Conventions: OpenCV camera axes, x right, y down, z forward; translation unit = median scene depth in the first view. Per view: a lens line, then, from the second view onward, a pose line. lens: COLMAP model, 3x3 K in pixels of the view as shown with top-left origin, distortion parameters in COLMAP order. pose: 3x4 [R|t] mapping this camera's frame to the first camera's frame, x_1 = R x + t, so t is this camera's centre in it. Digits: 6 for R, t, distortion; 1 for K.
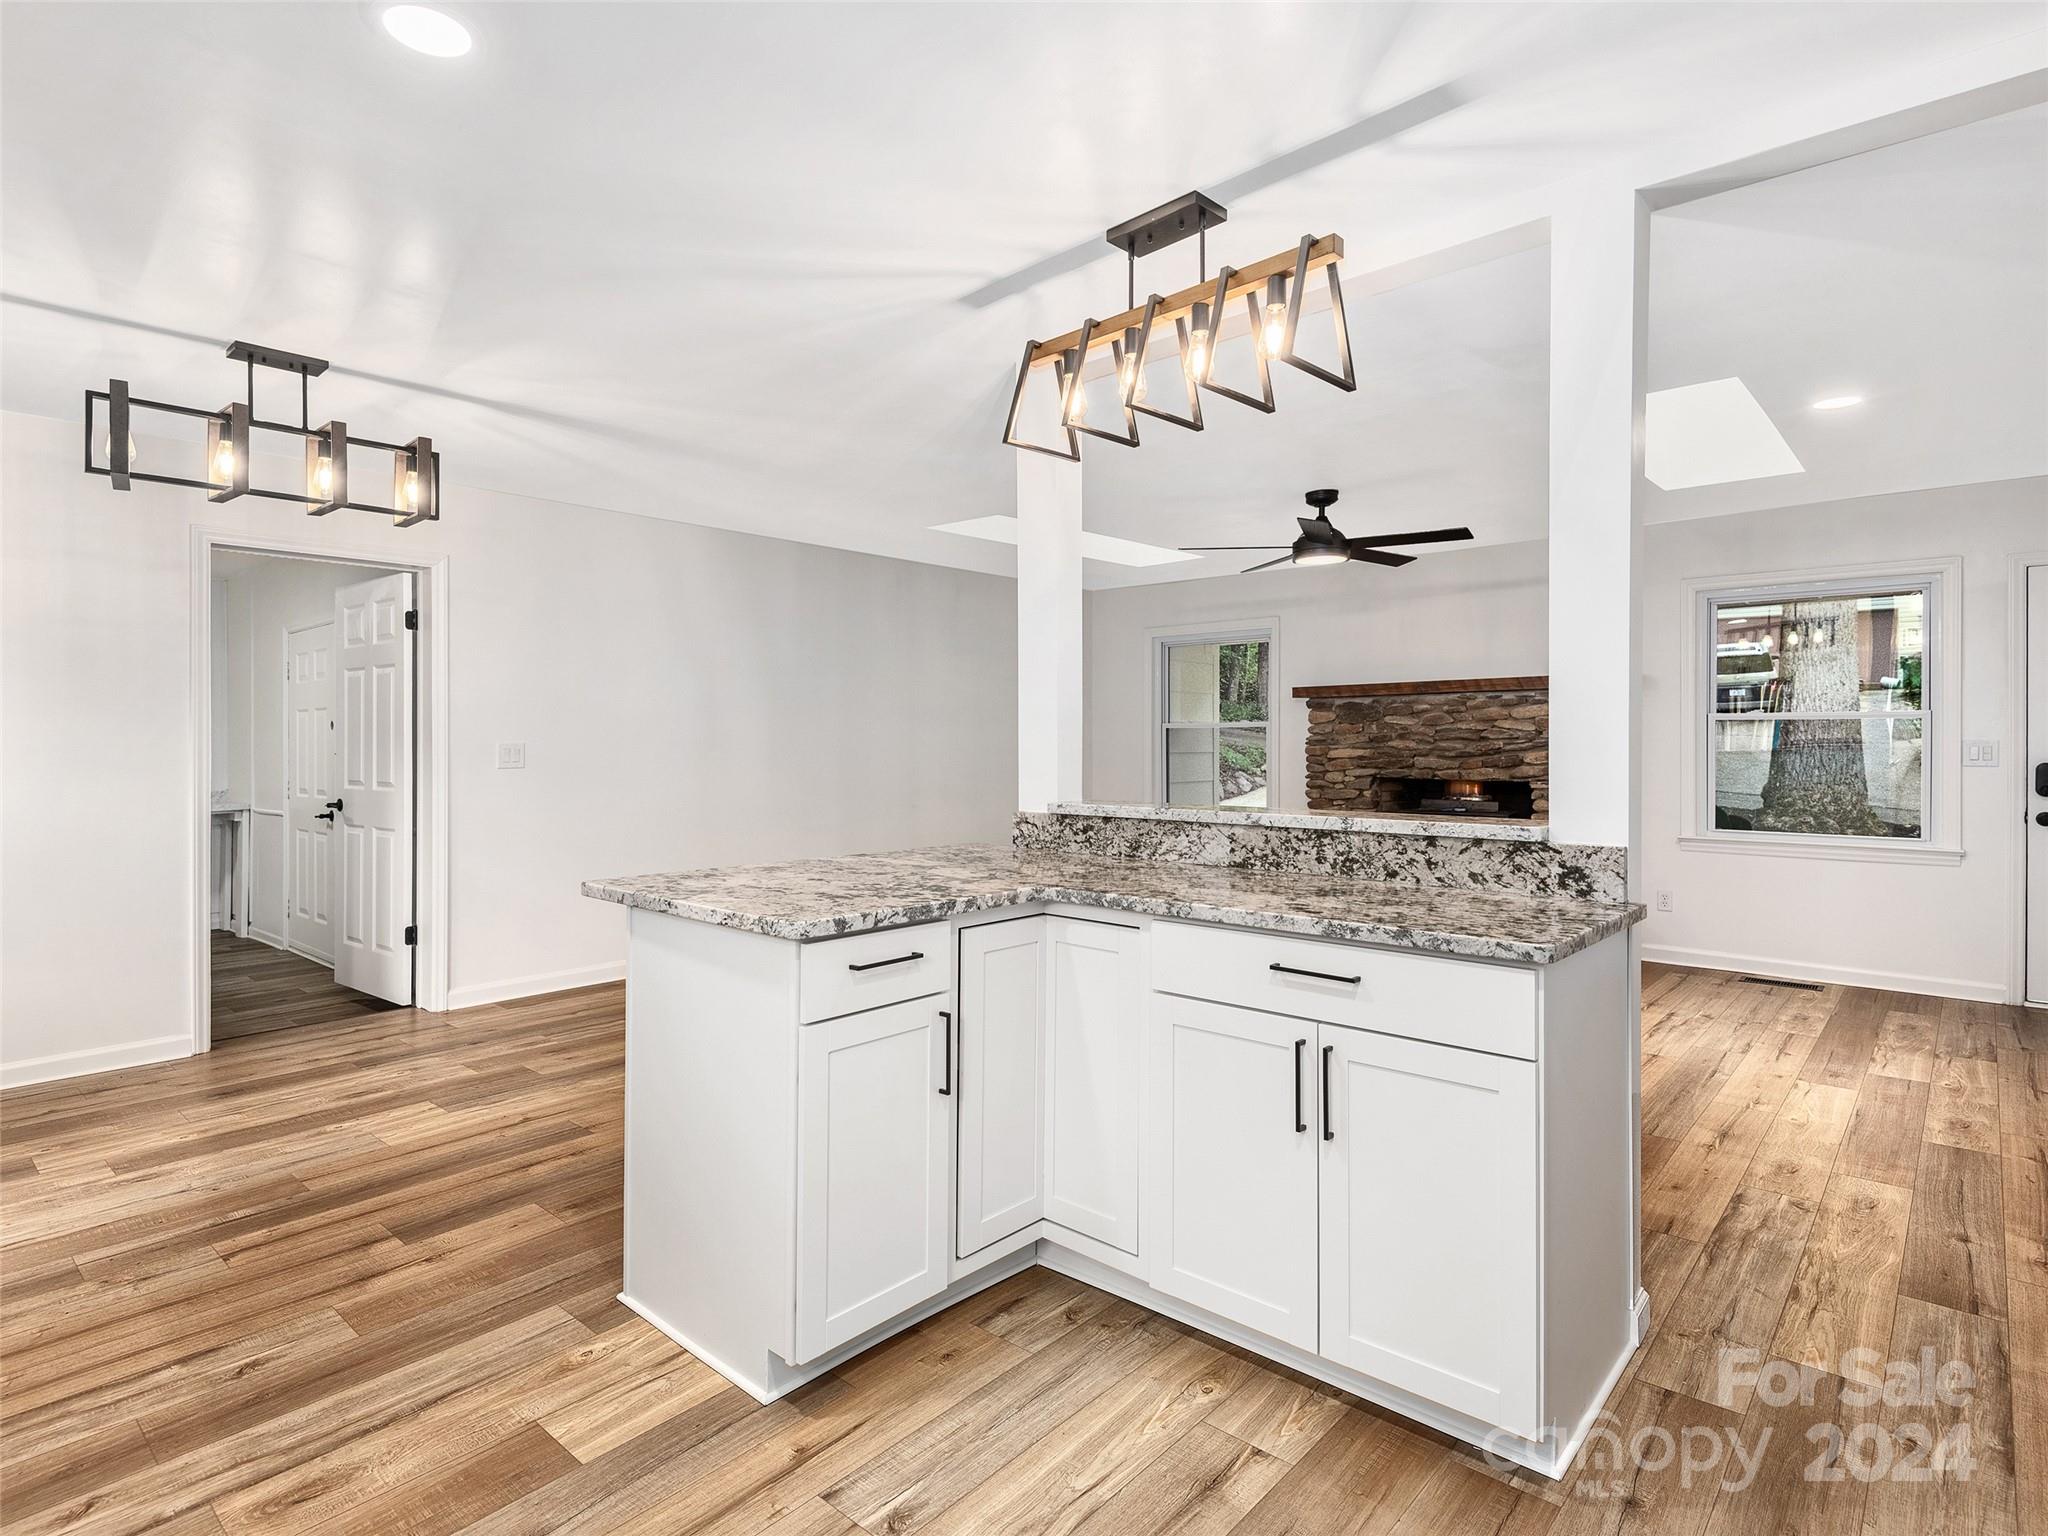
lens RADIAL K [[1058.1, 0, 1068.2], [0, 1058.1, 750.4], [0, 0, 1]] dist [0.005173, -0.005225]
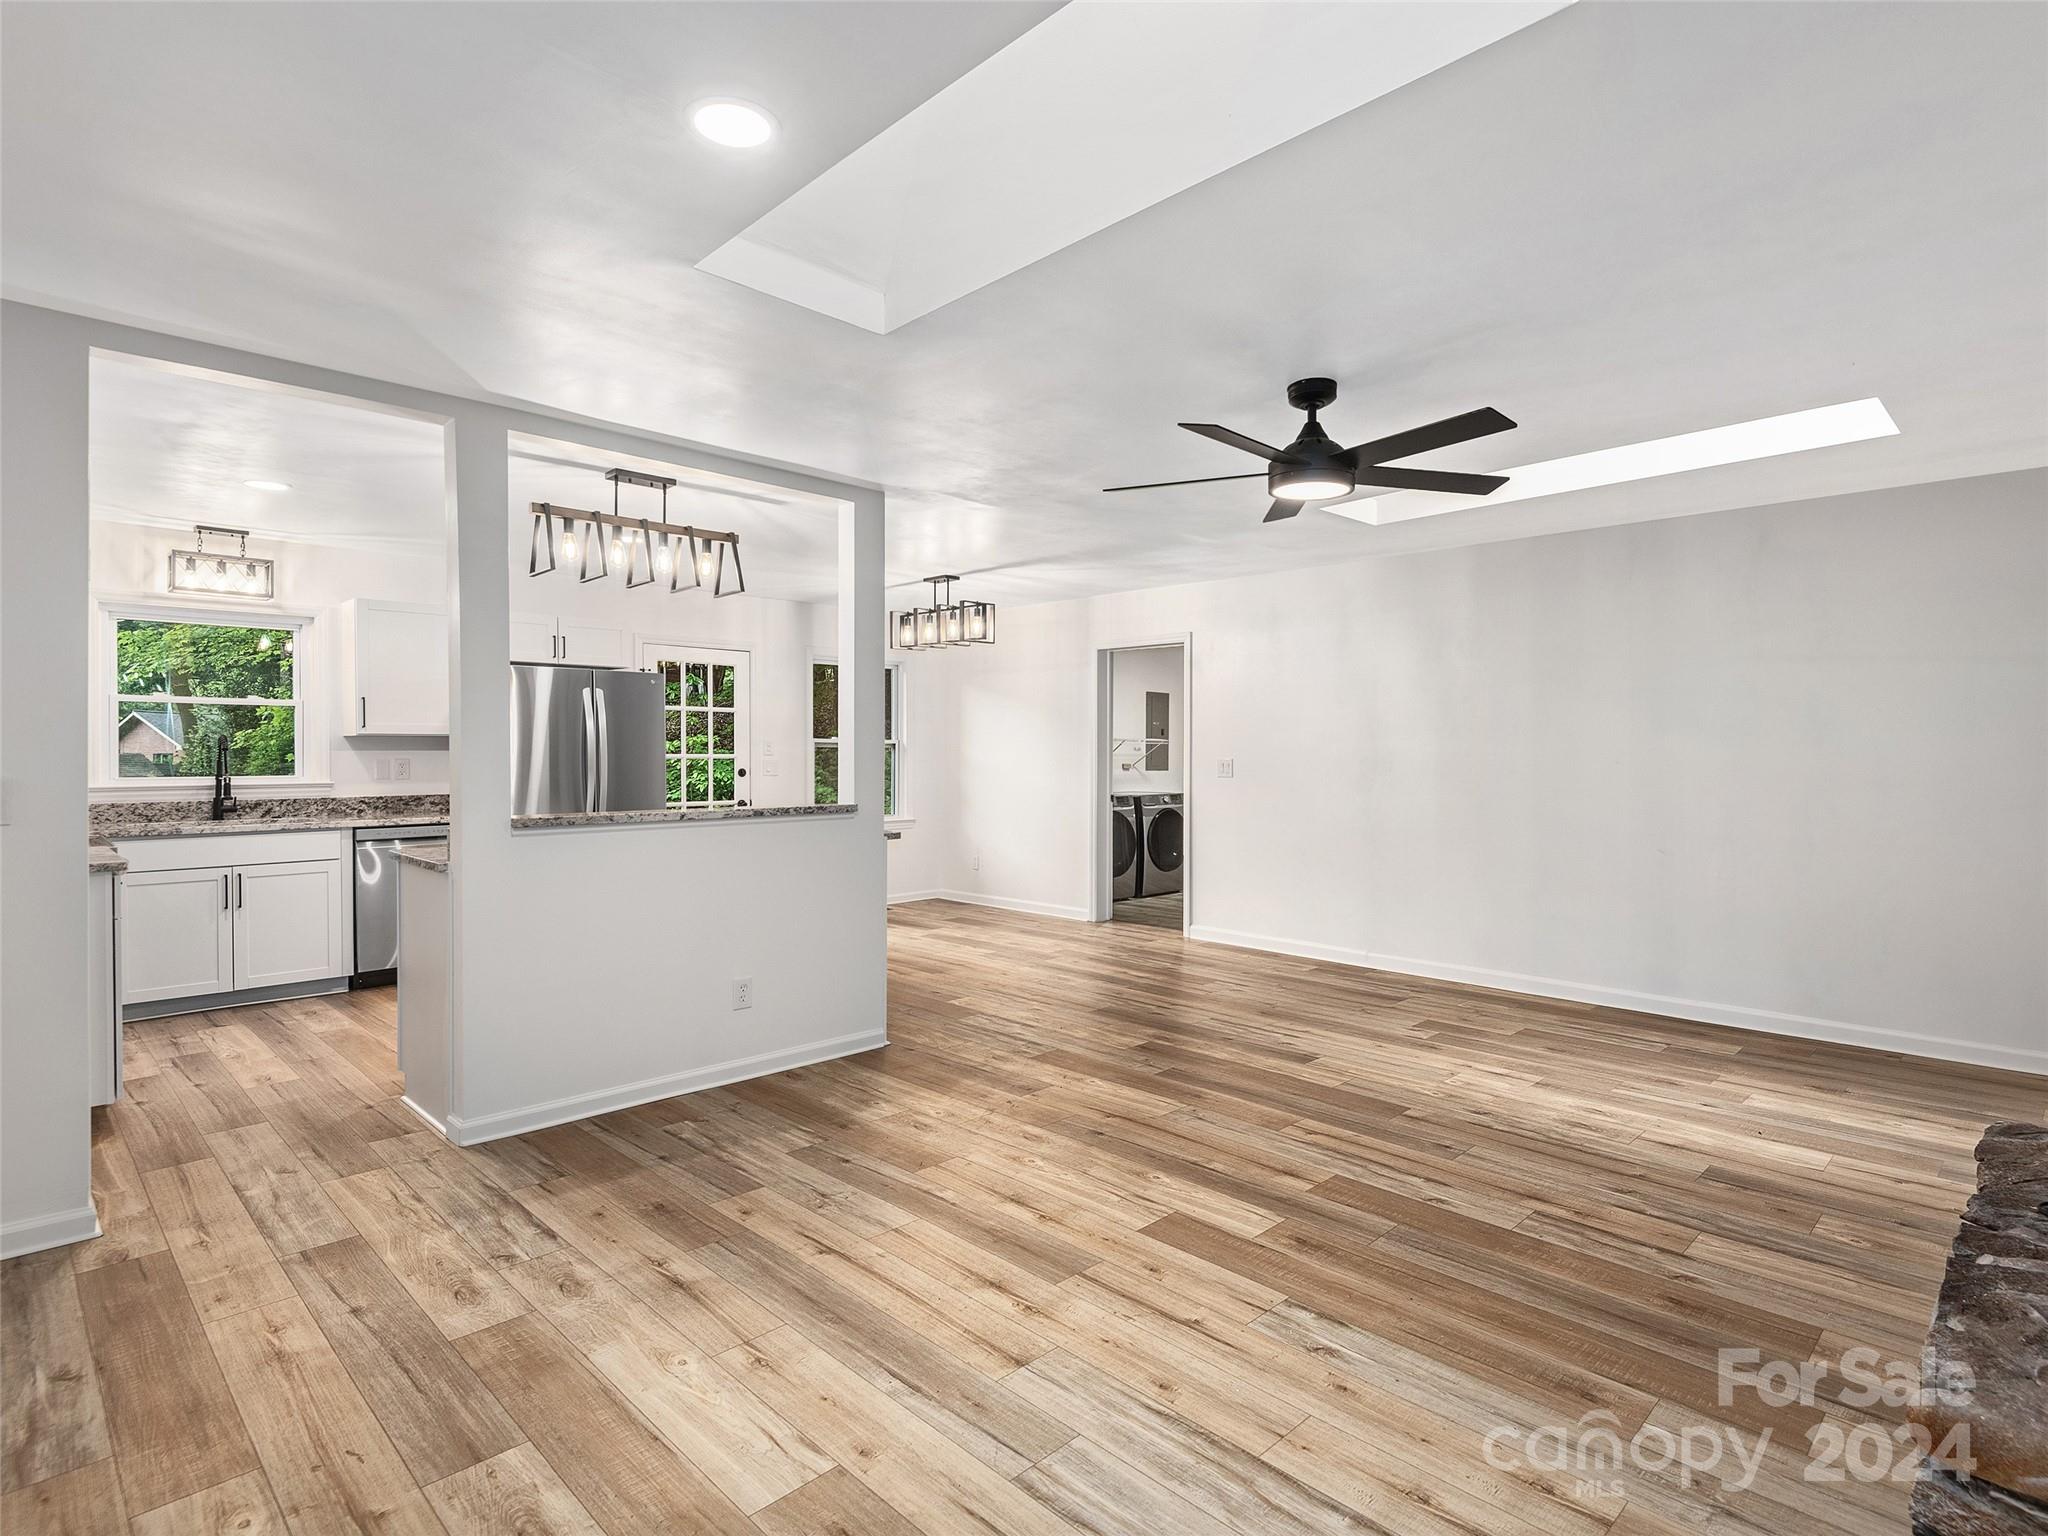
lens RADIAL K [[1058.1, 0, 1032.4], [0, 1058.1, 779.9], [0, 0, 1]] dist [0.005173, -0.005225]
pose [[-0.066887, 0.031909, -0.997250, 2.256054], [-0.011646, 0.999395, 0.032758, -0.054490], [0.997693, 0.013805, -0.066475, 2.162079]]
